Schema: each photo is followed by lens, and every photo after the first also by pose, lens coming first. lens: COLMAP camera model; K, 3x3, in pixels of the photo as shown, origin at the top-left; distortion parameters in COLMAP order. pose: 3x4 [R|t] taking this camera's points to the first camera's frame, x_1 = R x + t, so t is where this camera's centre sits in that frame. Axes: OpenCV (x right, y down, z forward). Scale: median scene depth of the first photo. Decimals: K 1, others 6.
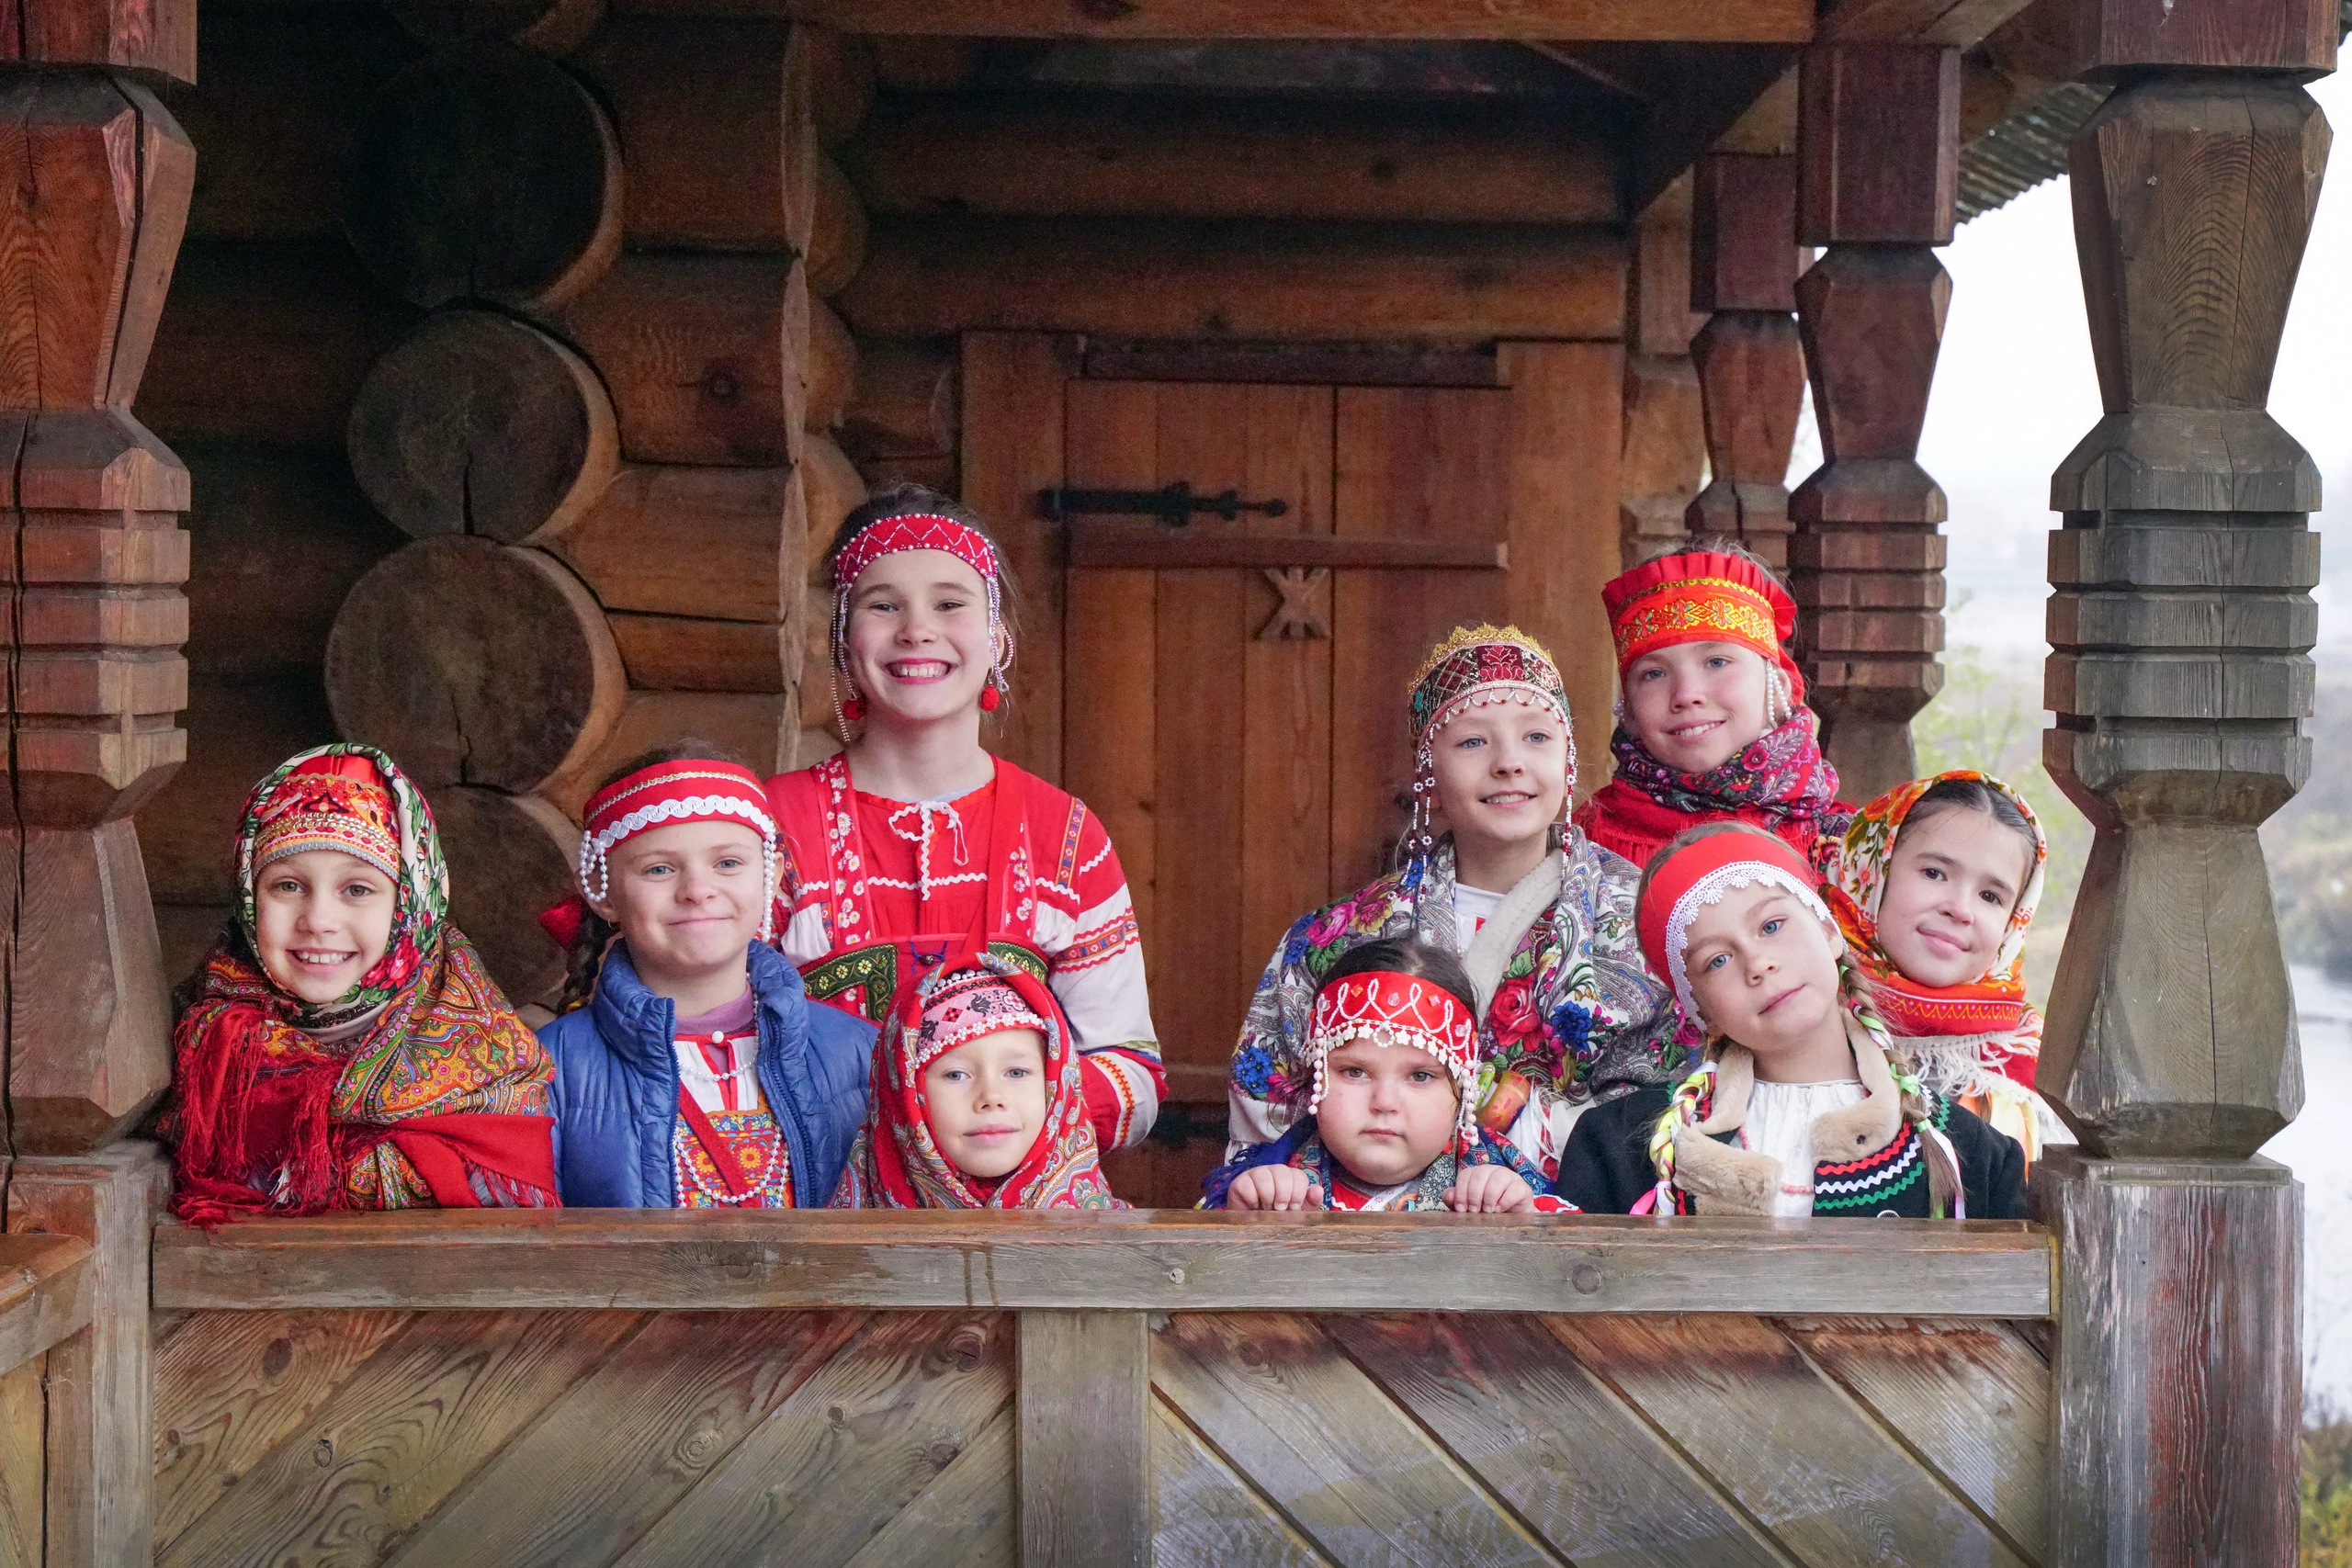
lens RADIAL K [[4757.6, 0, 1175.7], [0, 4757.6, 806.8], [0, 0, 1]] dist [0.058176, 0.000000]
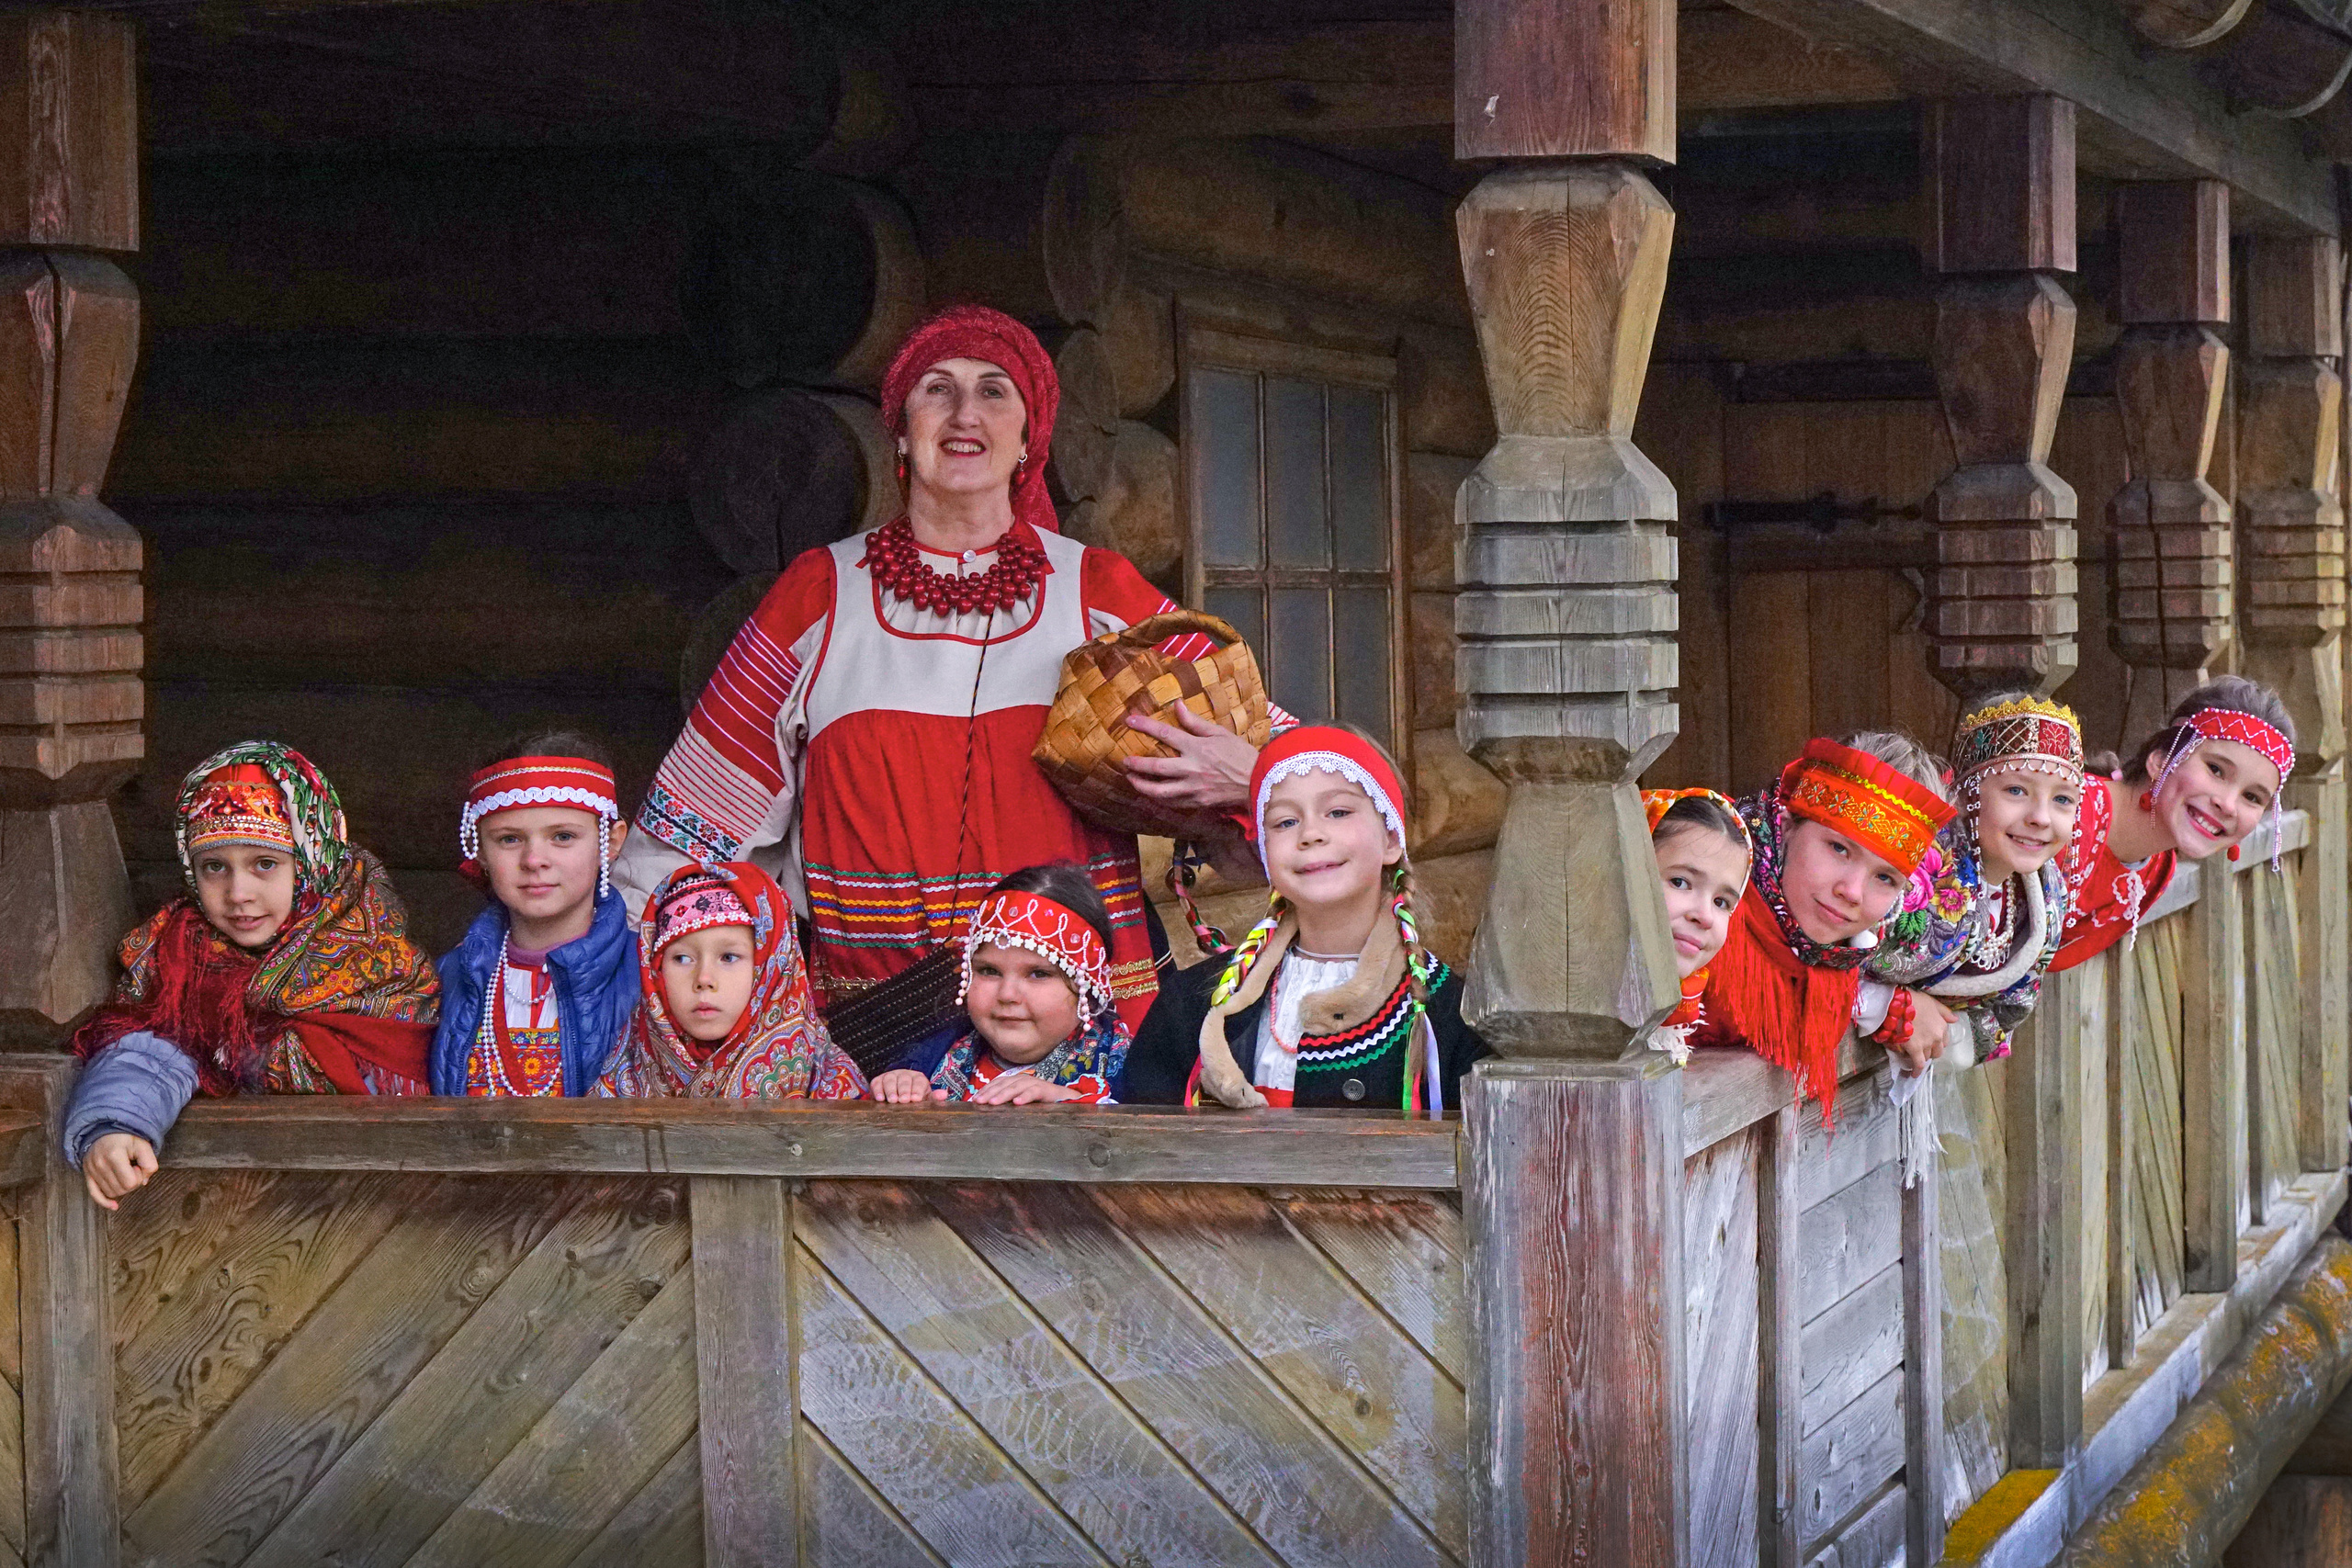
lens RADIAL K [[4484.3, 0, 1175.6], [0, 4484.3, 766.3], [0, 0, 1]] dist [0.007360, 0.000000]
pose [[0.953311, -0.016689, -0.301529, 0.454409], [0.014469, 0.999849, -0.009593, 0.009146], [0.301643, 0.004782, 0.953409, -0.108331]]
